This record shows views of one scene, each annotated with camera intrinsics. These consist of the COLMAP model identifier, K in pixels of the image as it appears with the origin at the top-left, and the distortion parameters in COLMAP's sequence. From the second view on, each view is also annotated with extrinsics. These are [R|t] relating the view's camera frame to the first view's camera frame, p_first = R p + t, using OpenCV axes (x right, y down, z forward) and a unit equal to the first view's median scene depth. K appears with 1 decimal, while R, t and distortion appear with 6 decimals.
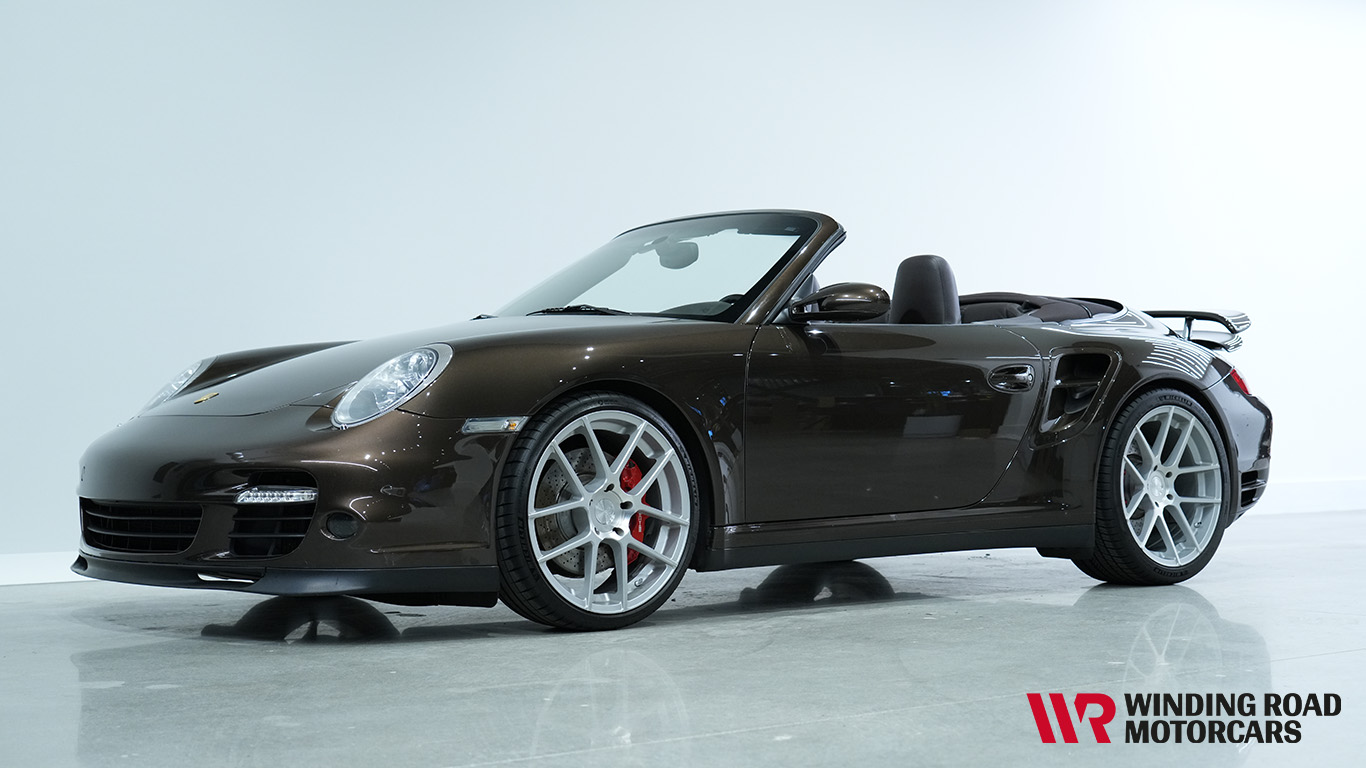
lens RADIAL K [[2058.1, 0, 680.9], [0, 2058.1, 370.8], [0, 0, 1]] dist [-0.000986, 0.000000]
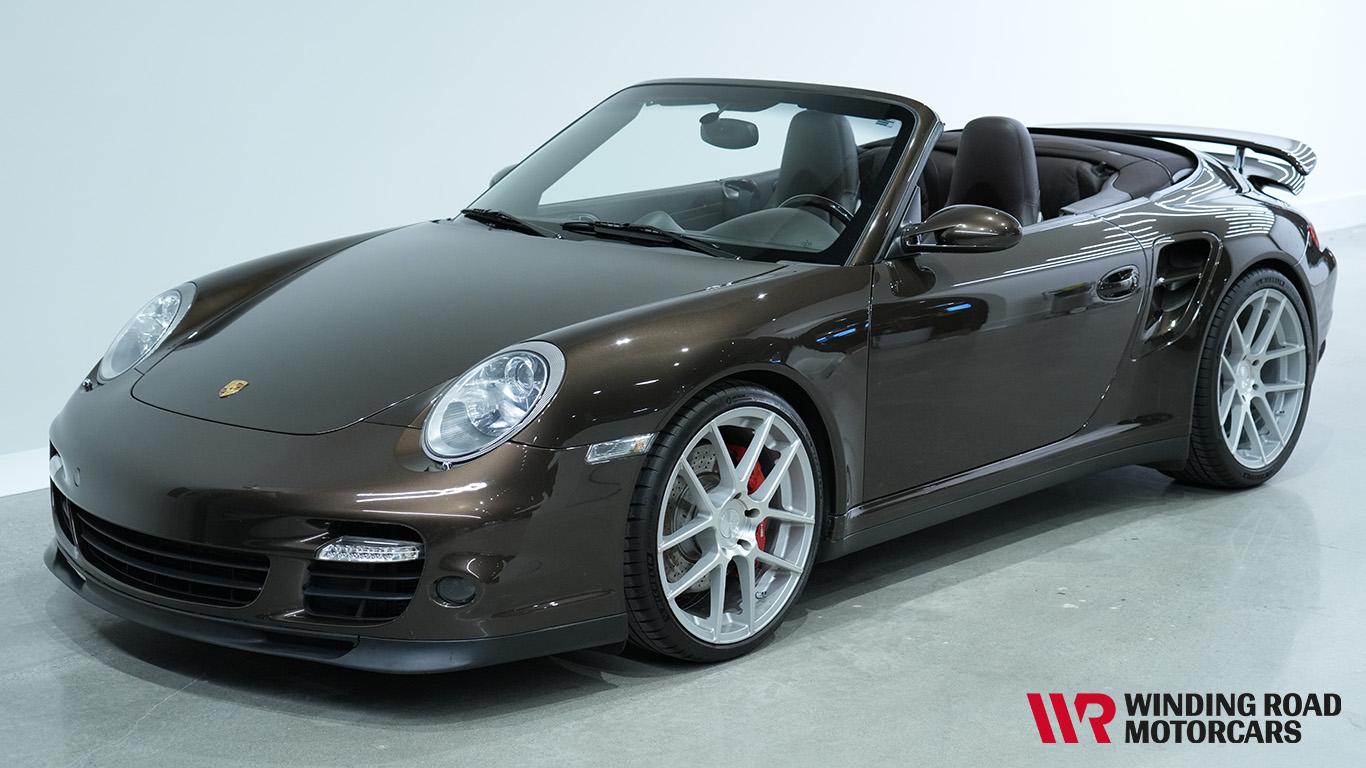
lens RADIAL K [[2250.1, 0, 688.1], [0, 2250.1, 352.6], [0, 0, 1]] dist [-0.014575, 0.000000]
pose [[0.989286, -0.022249, 0.144288, -0.152551], [-0.007003, 0.979949, 0.199126, -0.151809], [-0.145825, -0.198003, 0.969293, 0.096270]]
